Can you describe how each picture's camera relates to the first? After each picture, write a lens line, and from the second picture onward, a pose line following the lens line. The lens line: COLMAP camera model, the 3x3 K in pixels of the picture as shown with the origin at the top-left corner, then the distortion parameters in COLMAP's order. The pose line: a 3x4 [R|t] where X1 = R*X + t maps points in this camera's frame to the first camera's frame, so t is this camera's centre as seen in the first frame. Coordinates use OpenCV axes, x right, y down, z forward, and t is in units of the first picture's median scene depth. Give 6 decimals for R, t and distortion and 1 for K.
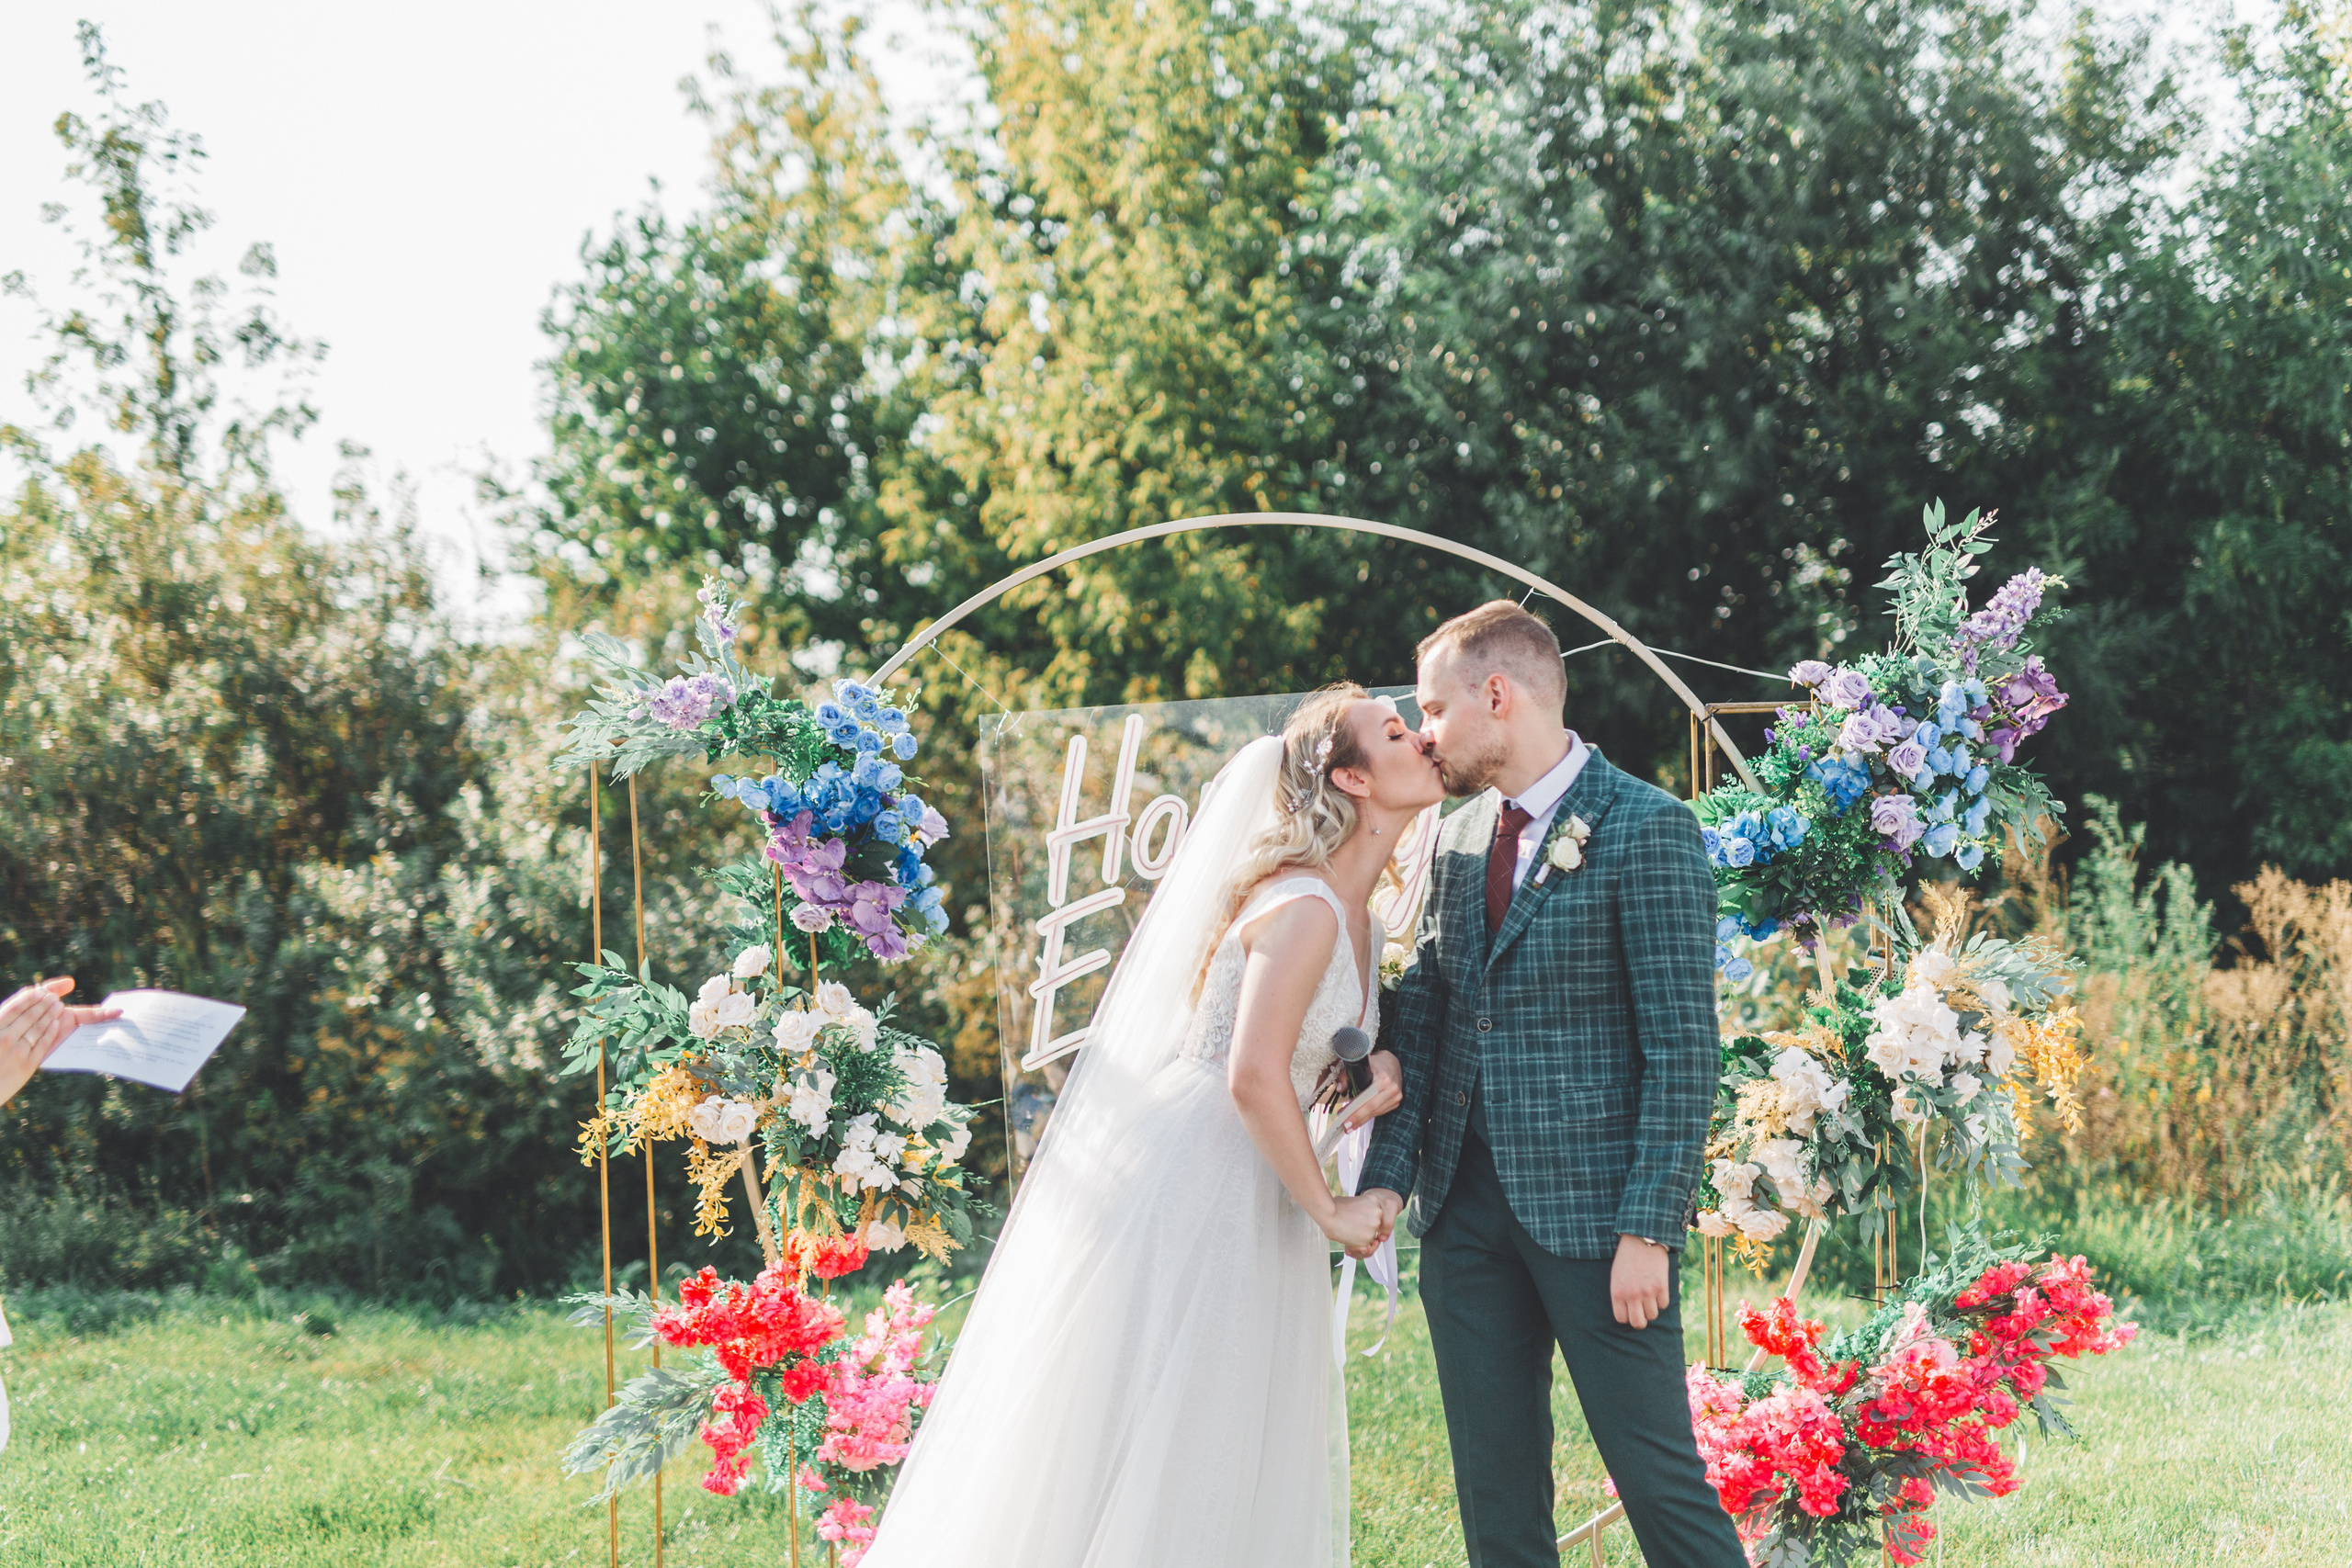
lens RADIAL K [[3337.8, 0, 1175.7], [0, 3337.8, 710.6], [0, 0, 1]] dist [0.083097, -0.438360]
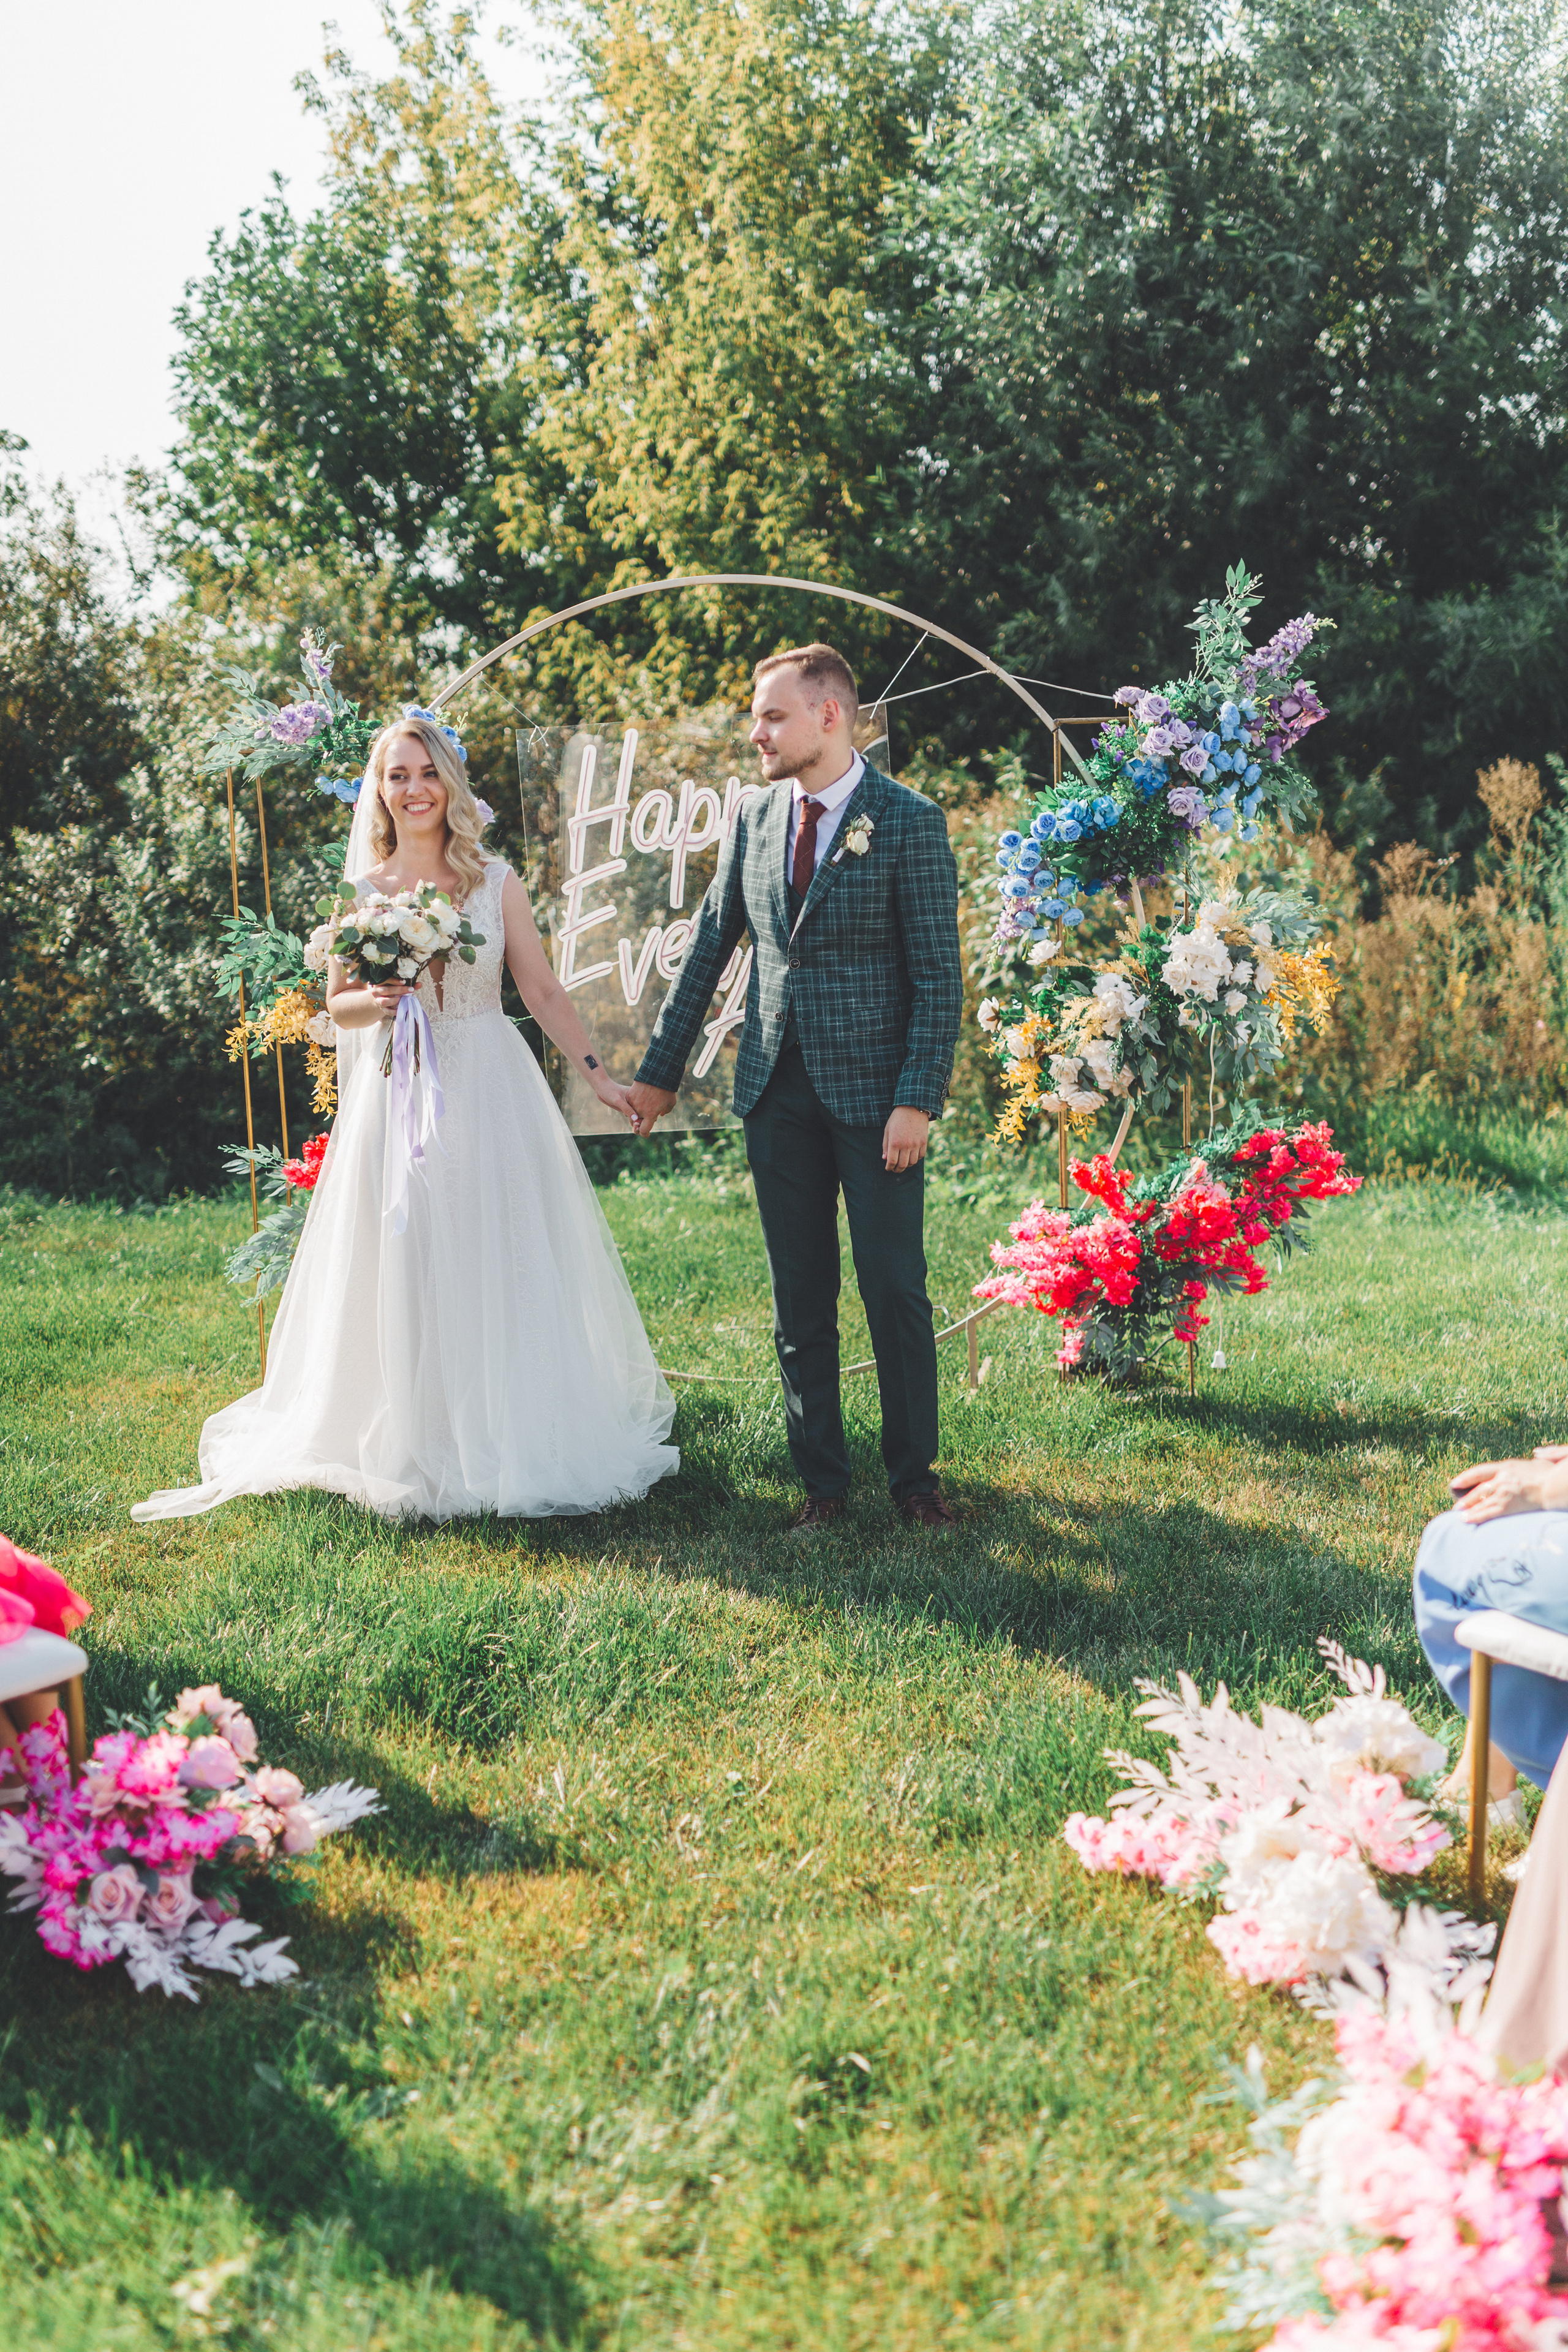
lens RADIAL K [[3338.1, 0, 784.0], [0, 3338.1, 1176.0], [0, 0, 1]] dist [0.083097, -0.438360]
pose [[0.999894, -0.004174, -0.013926, 0.020841], [0.006209, 0.988749, 0.149455, -0.006725], [0.013145, -0.149526, 0.988670, -0.109233]]
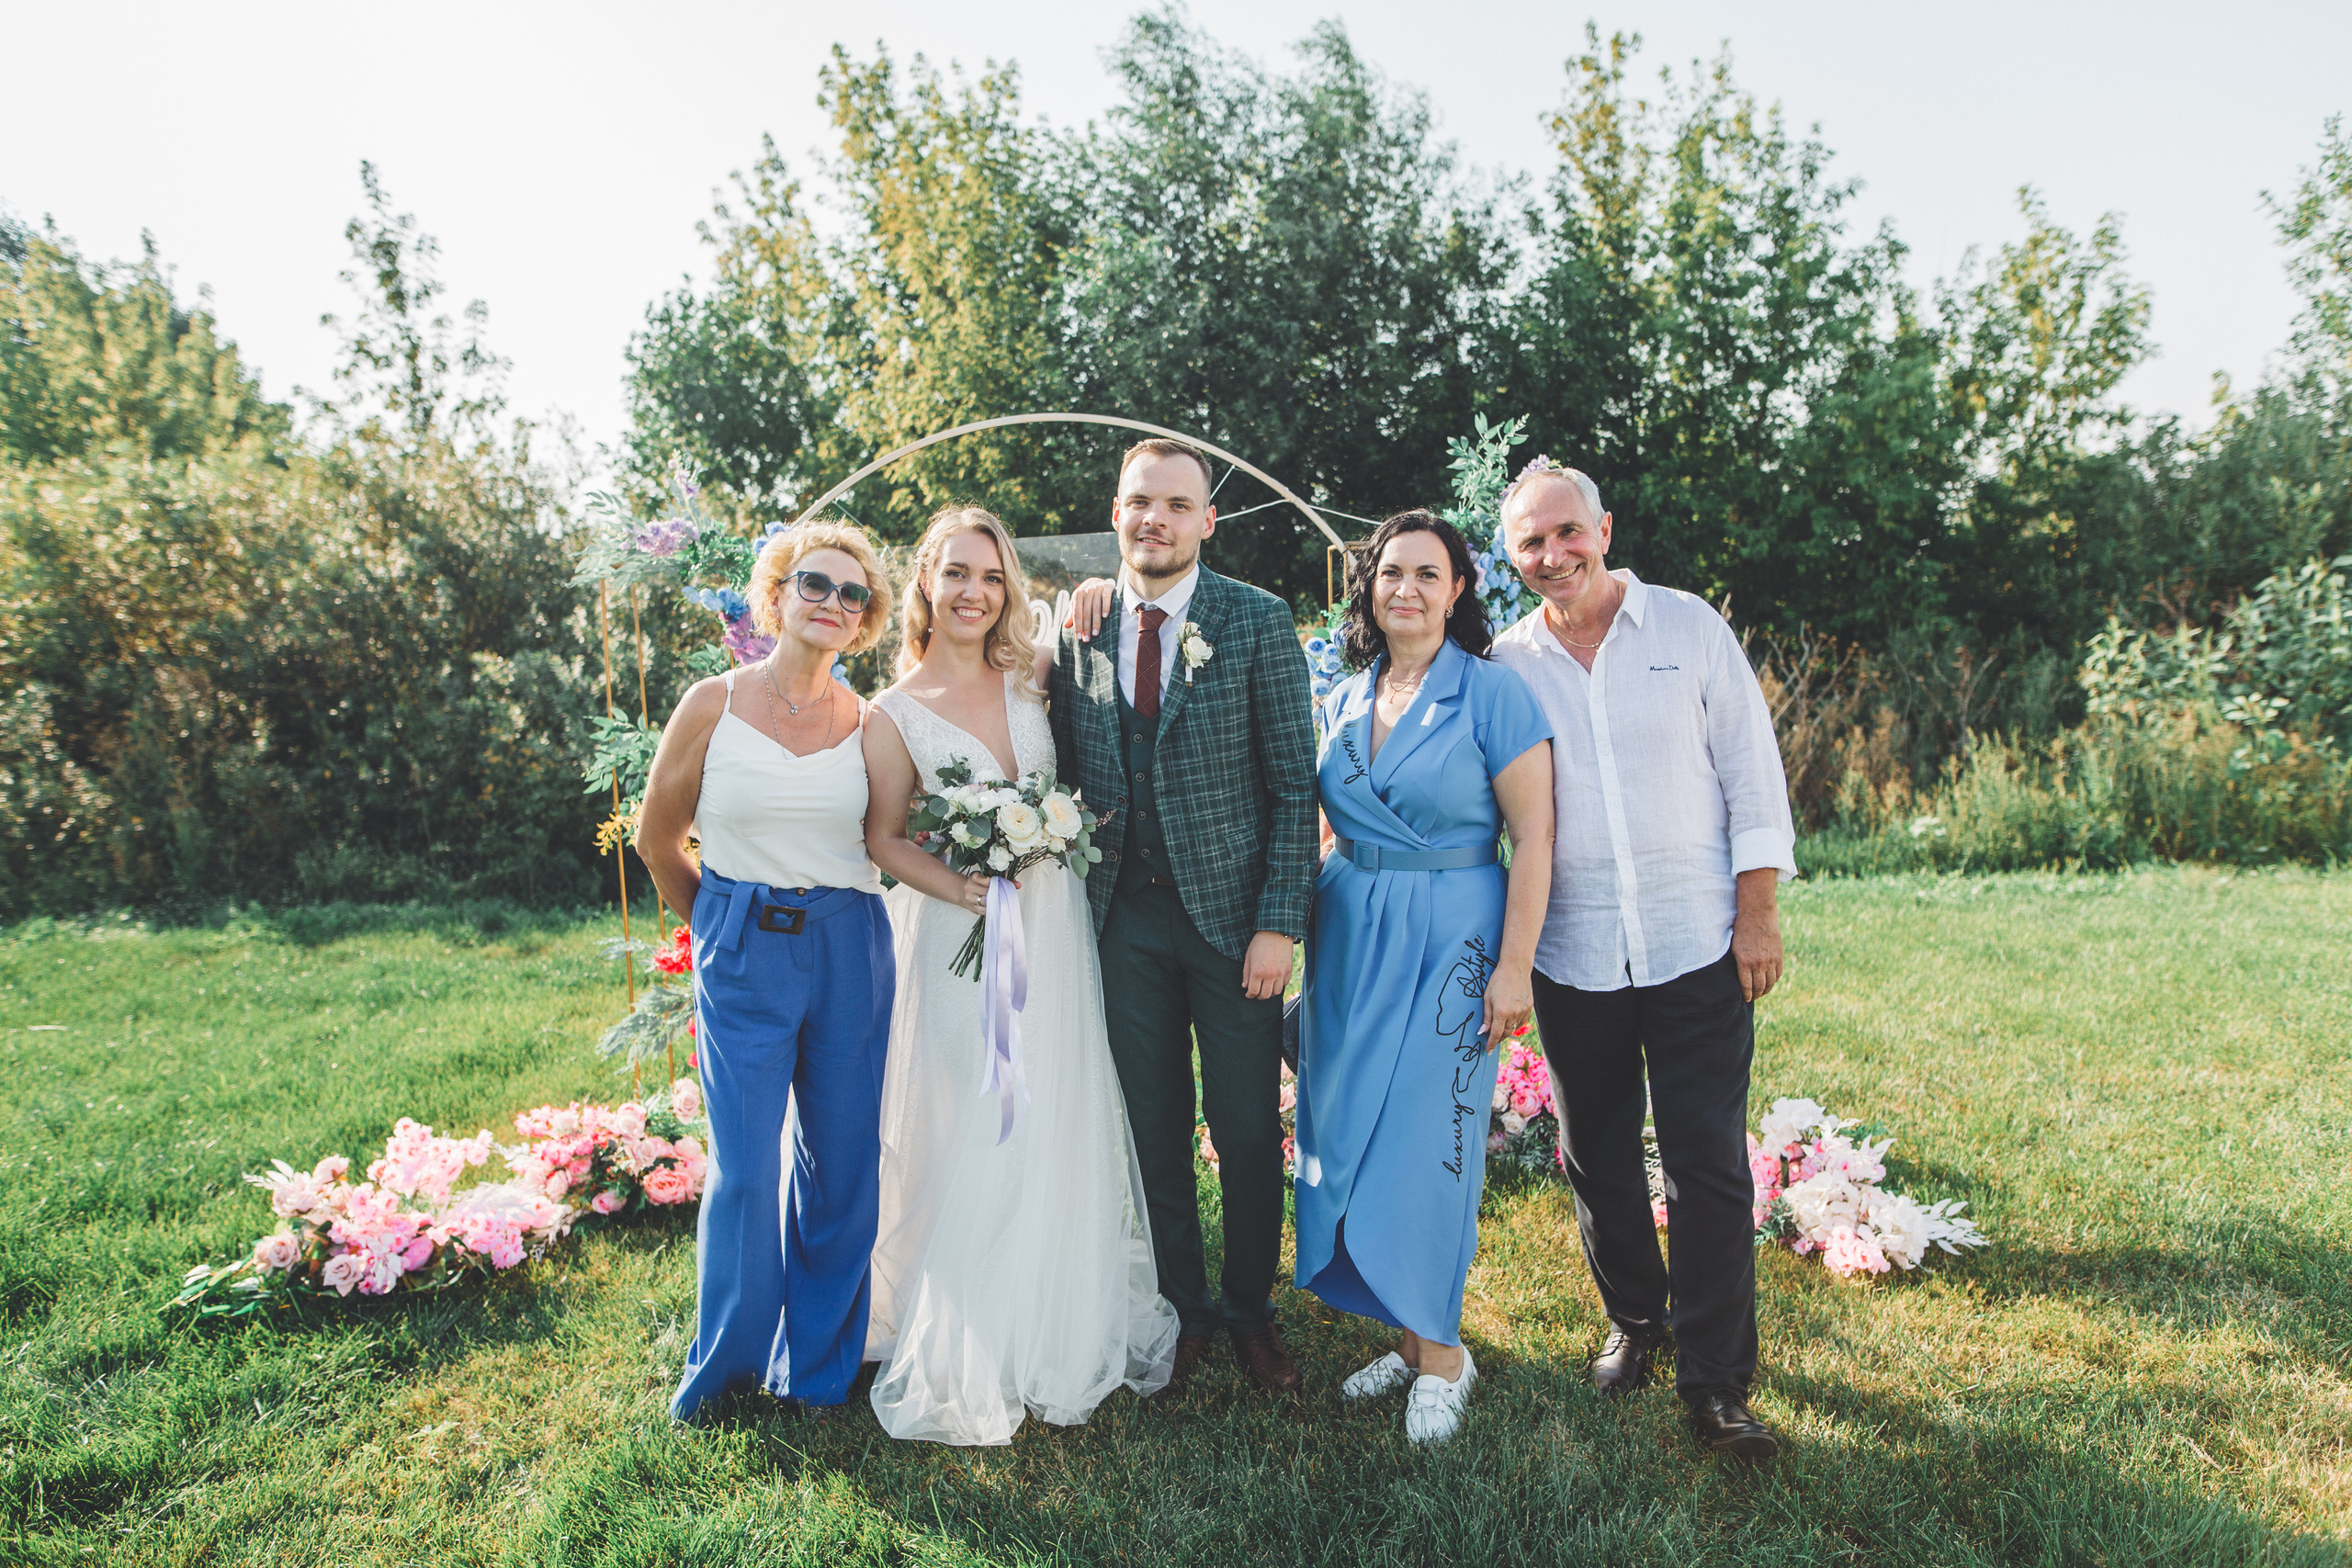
lens RADIAL K [[1655.8, 0, 1176.0], [0, 1655.8, 784.0], [0, 0, 1]] dist [0.001020, -0.000564]
pose [[0.993045, -0.015441, 0.116718, -0.003057], [0.000808, 0.992232, 0.124396, 0.004280], [-0.117732, -0.123437, 0.985344, 0.073908]]
